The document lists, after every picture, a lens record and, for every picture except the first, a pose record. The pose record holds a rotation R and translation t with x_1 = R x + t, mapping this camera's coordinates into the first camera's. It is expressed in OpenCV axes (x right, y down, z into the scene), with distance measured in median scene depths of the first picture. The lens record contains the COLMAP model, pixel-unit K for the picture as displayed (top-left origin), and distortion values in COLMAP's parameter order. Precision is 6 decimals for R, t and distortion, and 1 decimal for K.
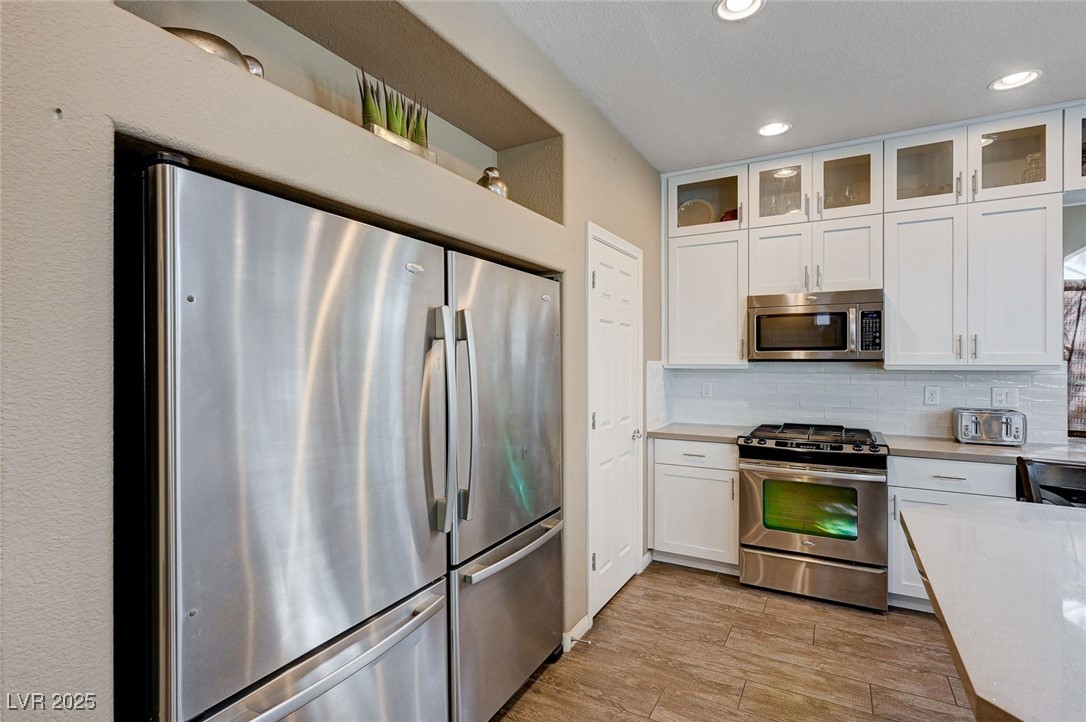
lens RADIAL K [[526.3, 0, 543.0], [0, 526.3, 361.0], [0, 0, 1]] dist [-0.000216, 0.000196]
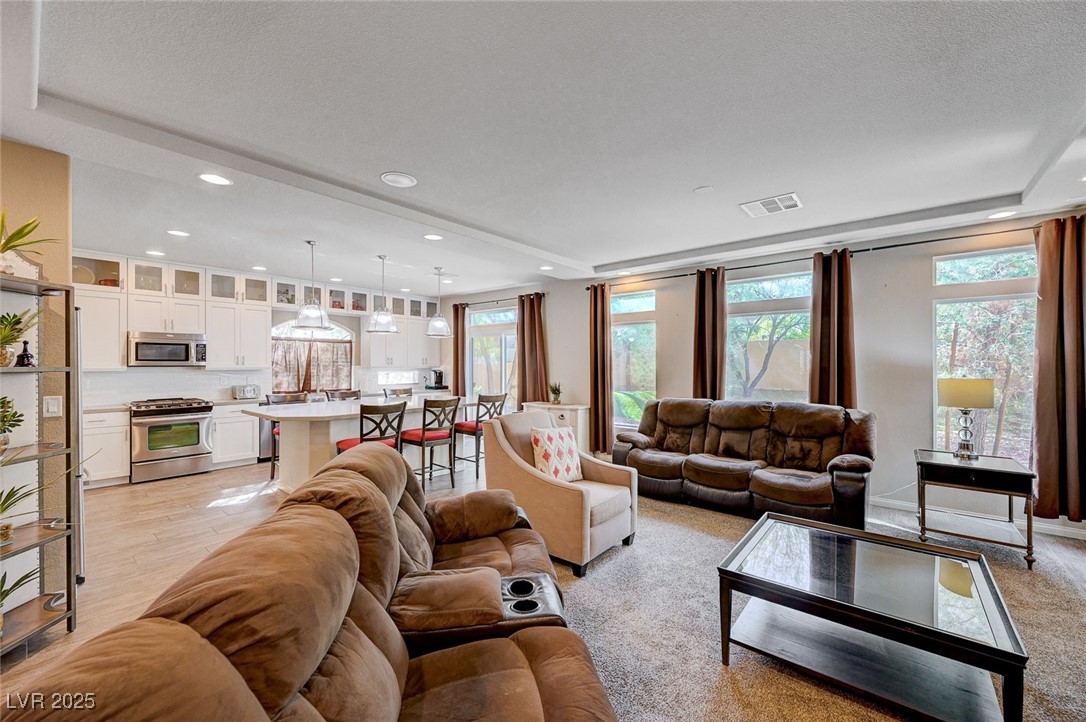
lens RADIAL K [[430.7, 0, 544.5], [0, 430.7, 365.0], [0, 0, 1]] dist [-0.000142, 0.000099]
pose [[0.189911, -0.002946, 0.981797, -0.879924], [0.001917, 0.999995, 0.002630, -0.007749], [-0.981799, 0.001383, 0.189916, -0.766484]]
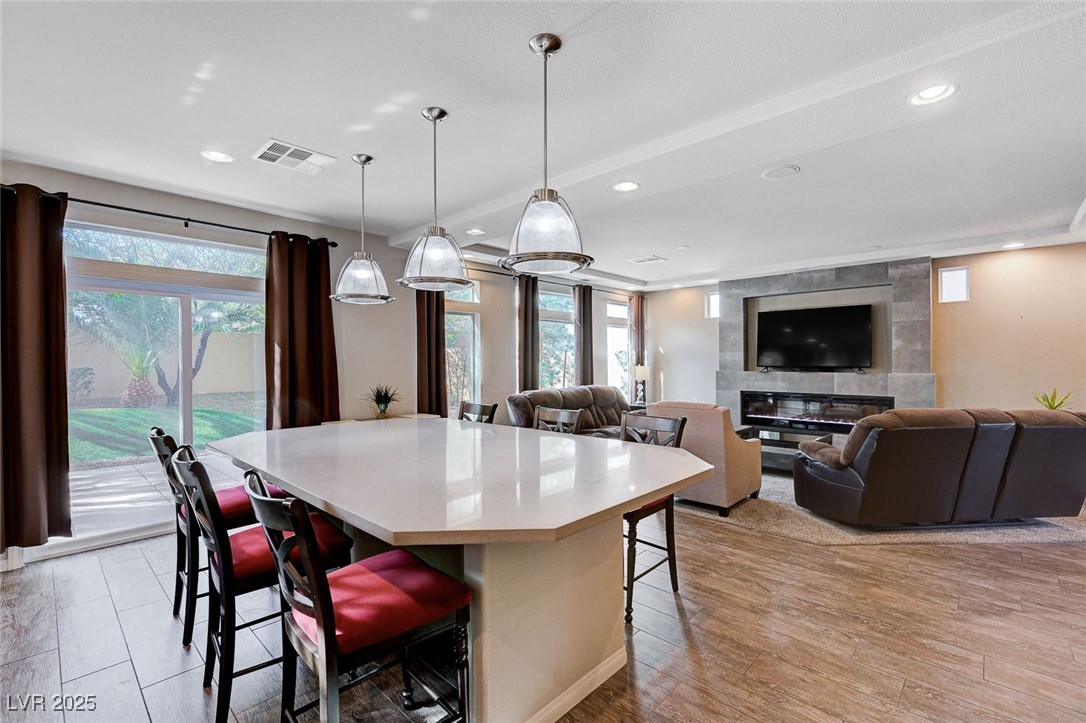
lens RADIAL K [[483.7, 0, 543.0], [0, 483.7, 361.5], [0, 0, 1]] dist [0.000547, 0.000121]
pose [[-0.969825, 0.003859, 0.243773, 0.272445], [0.004531, 0.999987, 0.002196, 0.000070], [-0.243761, 0.003235, -0.969830, 0.947247]]
